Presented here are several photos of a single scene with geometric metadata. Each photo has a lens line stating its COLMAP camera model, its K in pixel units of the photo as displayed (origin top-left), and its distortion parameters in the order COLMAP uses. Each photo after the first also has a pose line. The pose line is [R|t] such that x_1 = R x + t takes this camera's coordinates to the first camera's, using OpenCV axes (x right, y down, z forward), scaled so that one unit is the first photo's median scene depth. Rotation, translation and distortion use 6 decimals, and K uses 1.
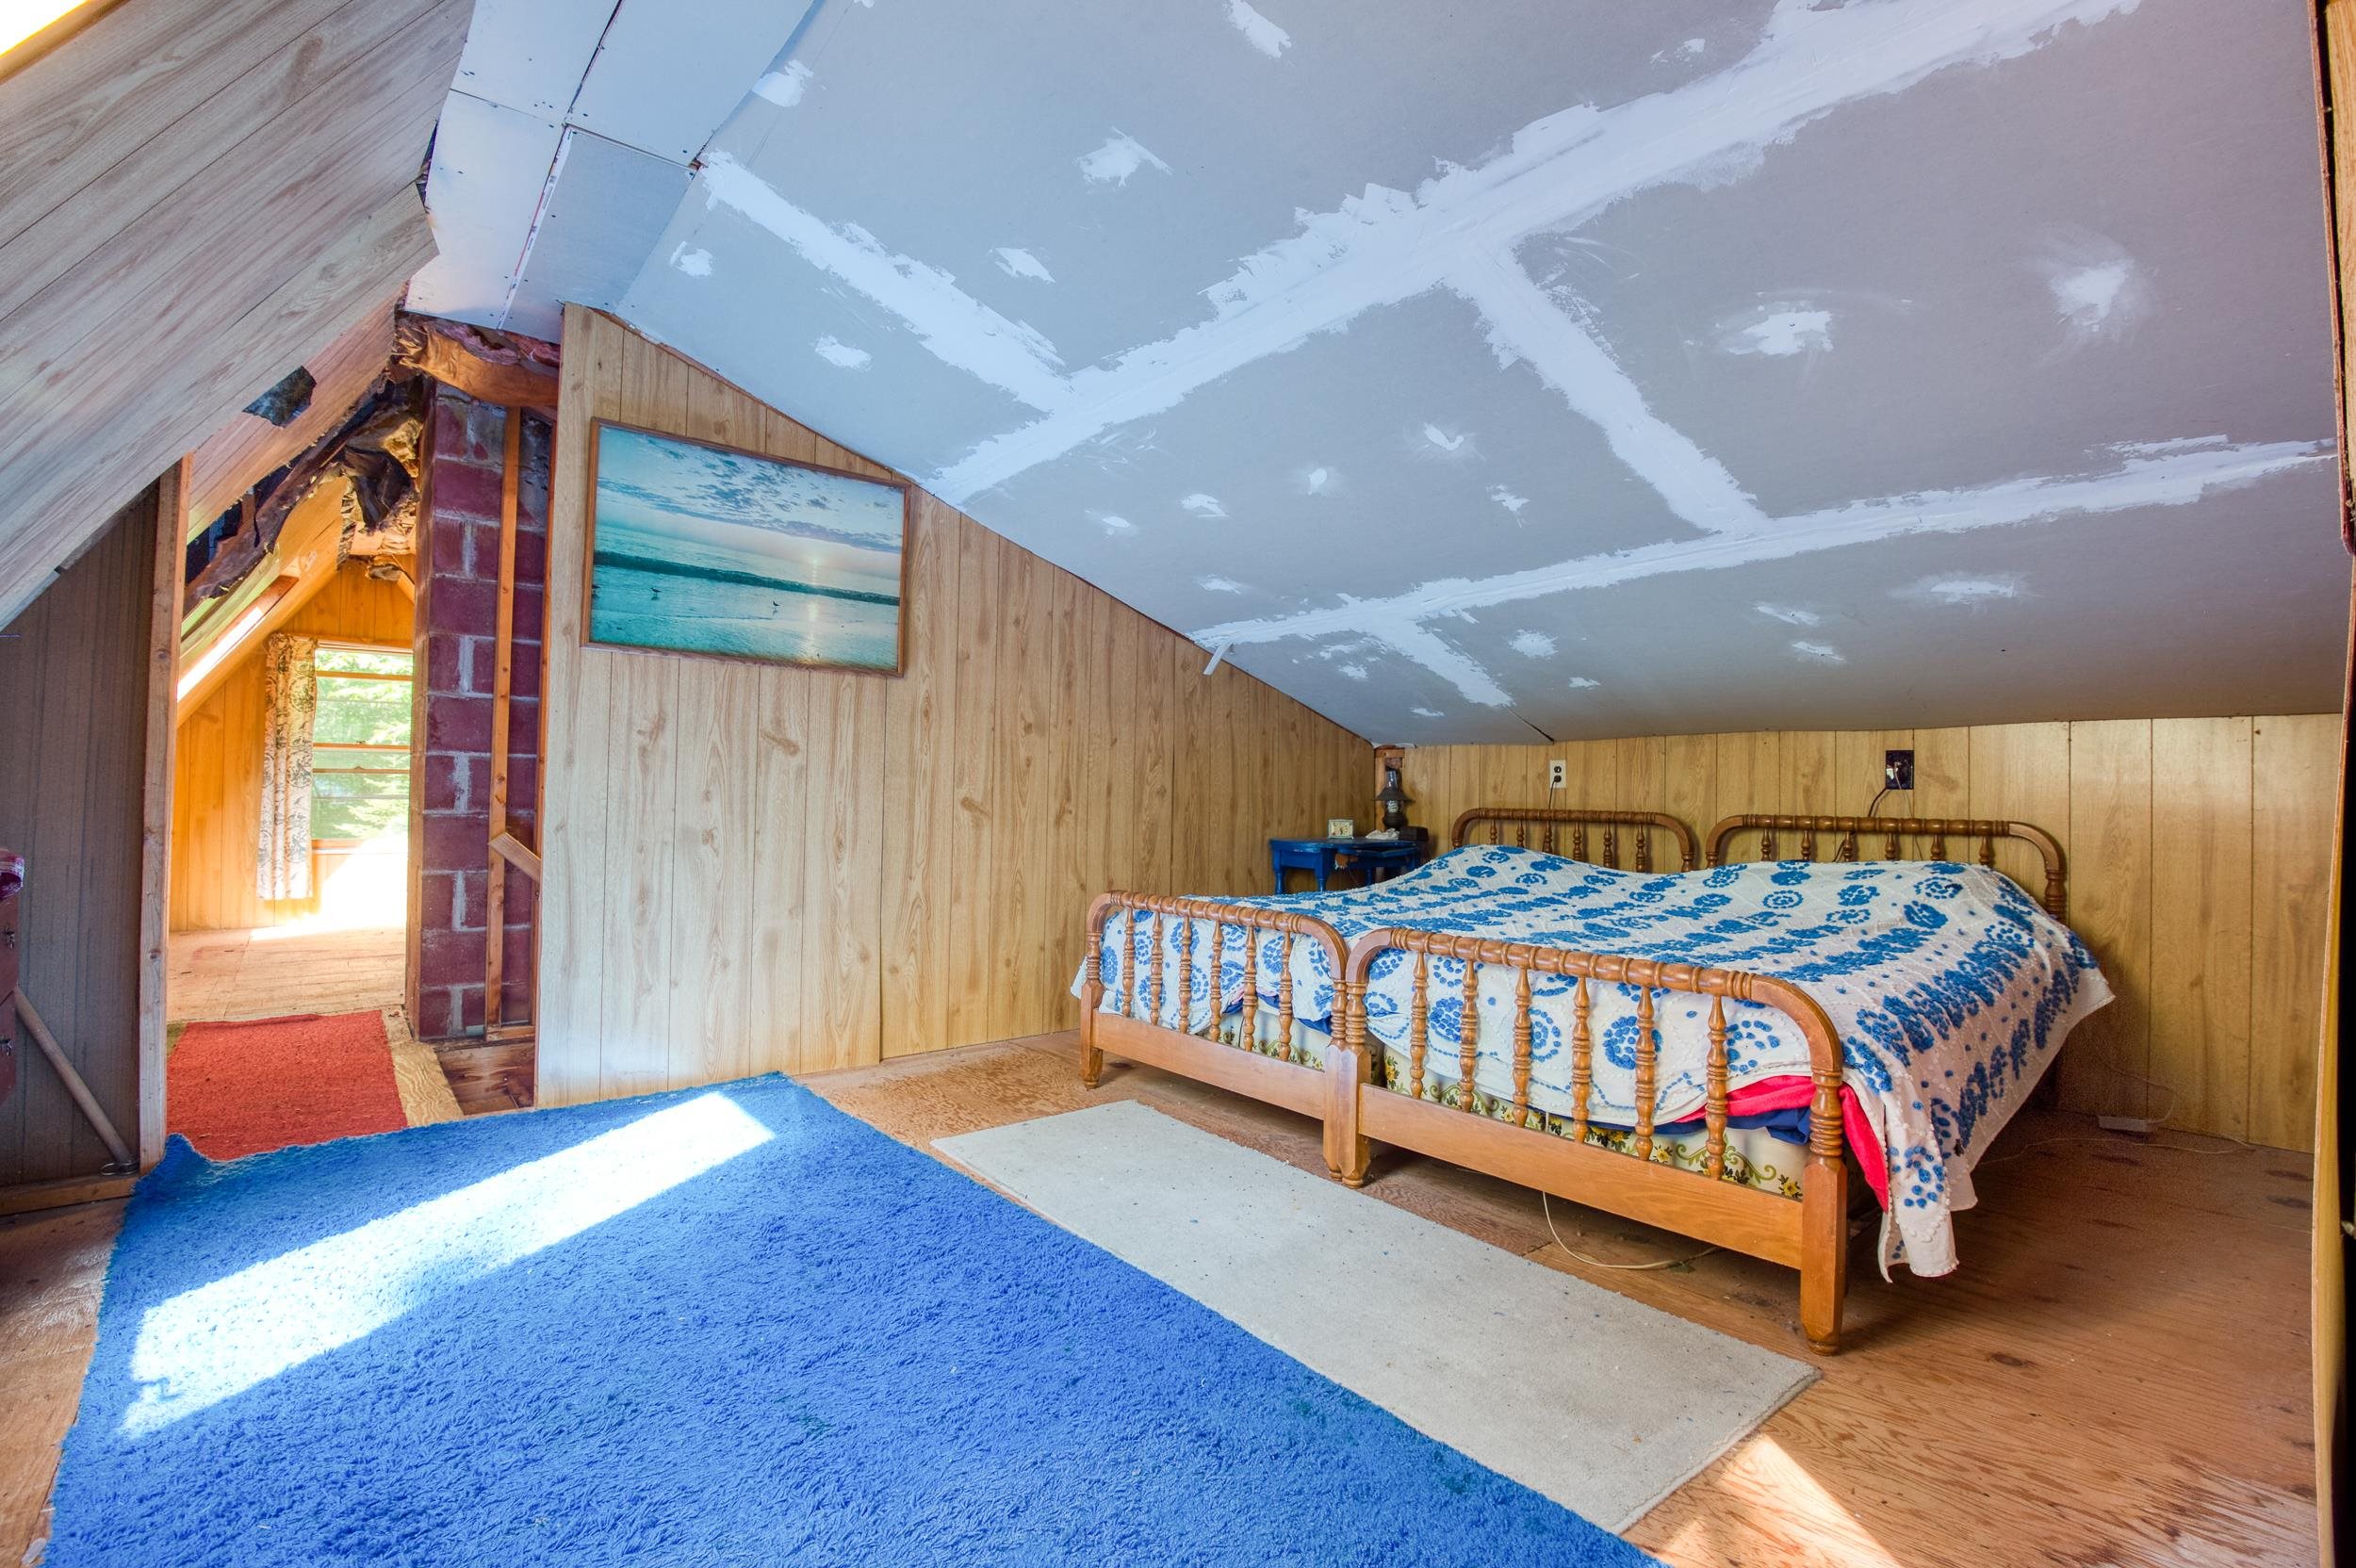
lens RADIAL K [[1070.7, 0, 1175.5], [0, 1070.7, 776.7], [0, 0, 1]] dist [-0.002377, -0.026469]
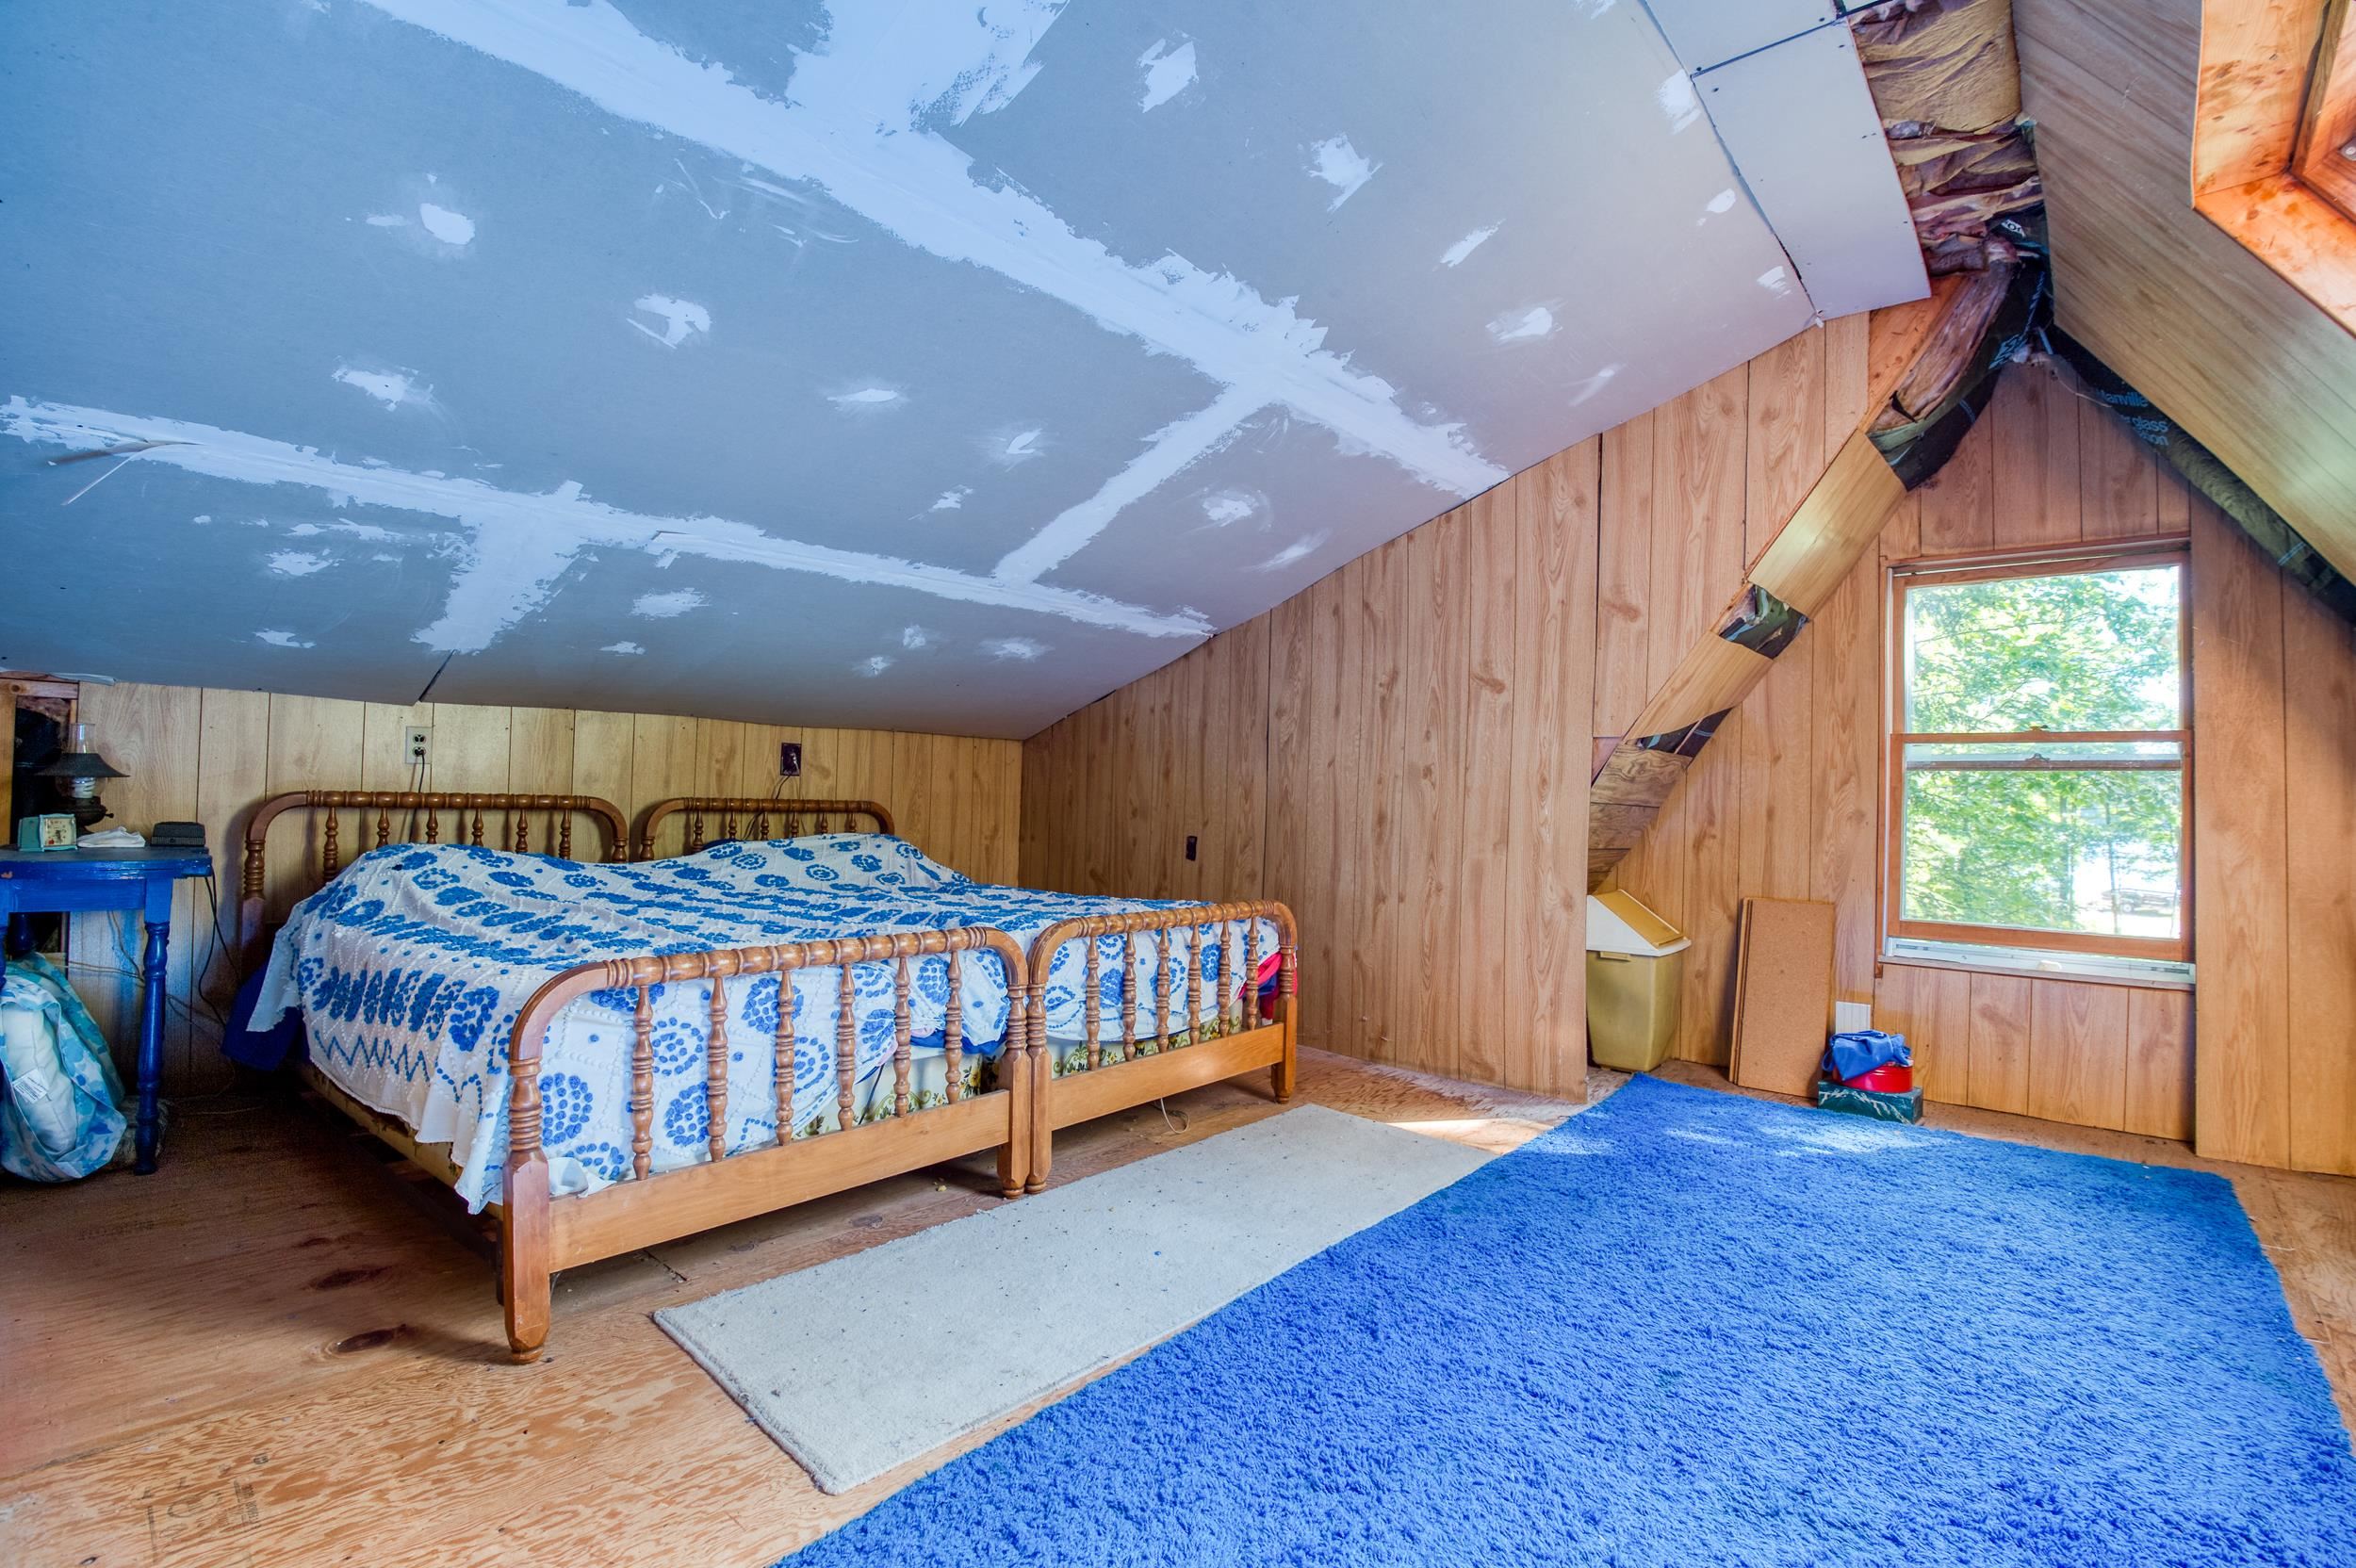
lens RADIAL K [[1084.4, 0, 1184.5], [0, 1084.4, 778.7], [0, 0, 1]] dist [-0.003309, -0.021979]
pose [[-0.160669, -0.000562, 0.987008, -0.656888], [-0.041959, 0.999100, -0.006262, 0.004510], [-0.986116, -0.042420, -0.160548, 0.818157]]
